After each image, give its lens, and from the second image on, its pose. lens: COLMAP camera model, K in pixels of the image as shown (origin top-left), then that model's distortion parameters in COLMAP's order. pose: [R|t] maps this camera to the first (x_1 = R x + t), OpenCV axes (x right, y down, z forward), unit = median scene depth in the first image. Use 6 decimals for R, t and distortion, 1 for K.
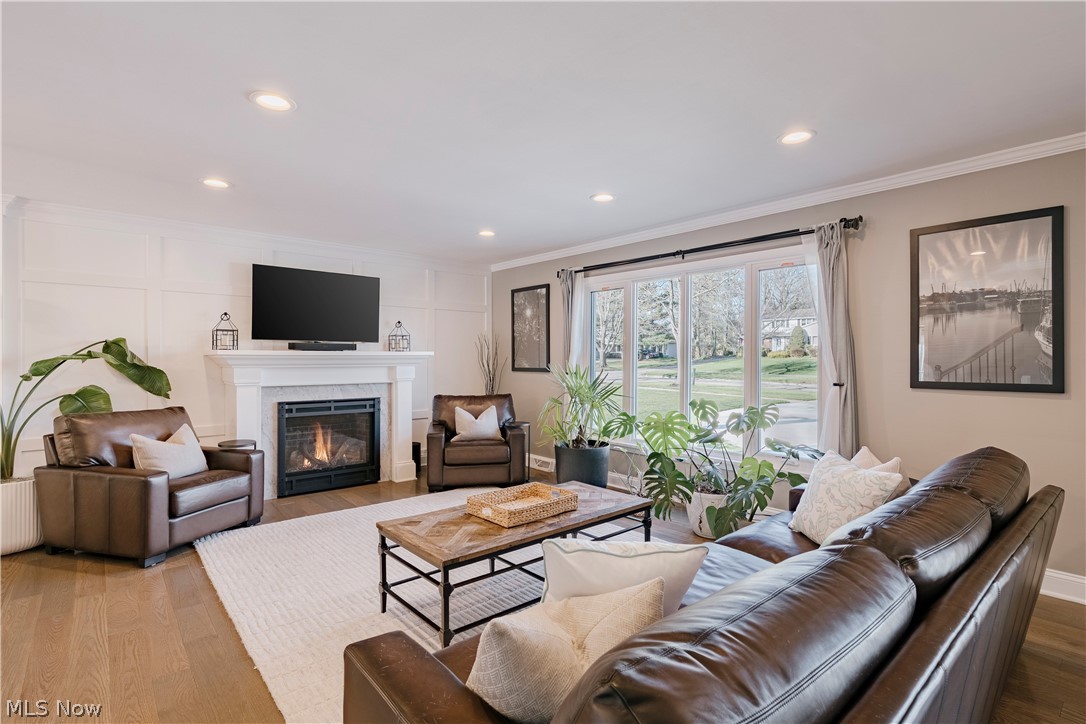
lens RADIAL K [[529.0, 0, 514.1], [0, 529.0, 356.7], [0, 0, 1]] dist [-0.015320, -0.000428]
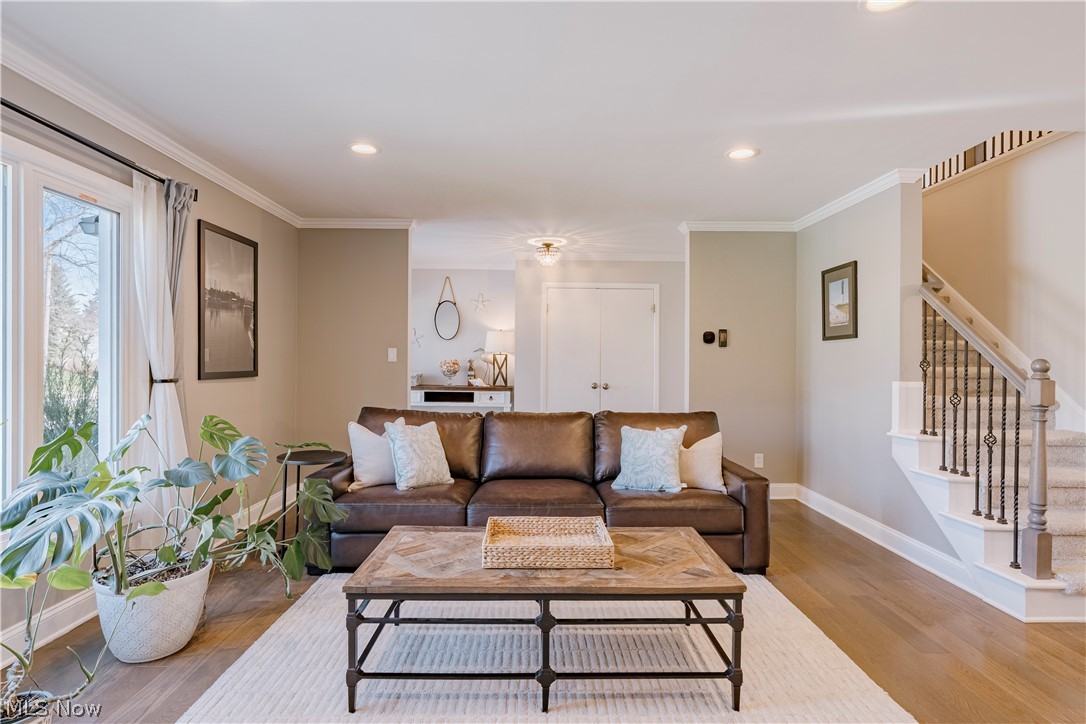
lens RADIAL K [[529.0, 0, 549.7], [0, 529.0, 364.9], [0, 0, 1]] dist [-0.015320, -0.000428]
pose [[-0.787921, -0.008422, 0.615719, -0.267619], [-0.007842, 0.999963, 0.003643, 0.017017], [-0.615726, -0.001958, -0.787958, 0.951070]]
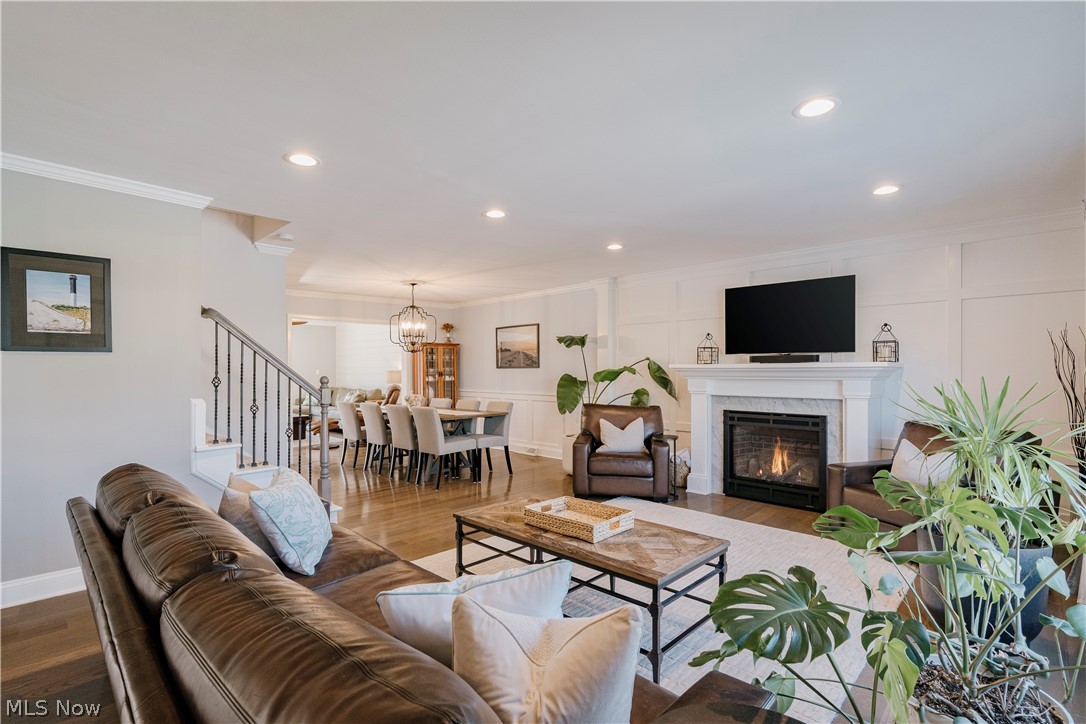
lens RADIAL K [[502.3, 0, 545.7], [0, 502.3, 366.5], [0, 0, 1]] dist [0.002824, 0.002343]
pose [[0.106509, -0.007239, -0.994285, 0.571728], [0.004199, 0.999968, -0.006831, -0.000298], [0.994303, -0.003447, 0.106536, 0.504823]]
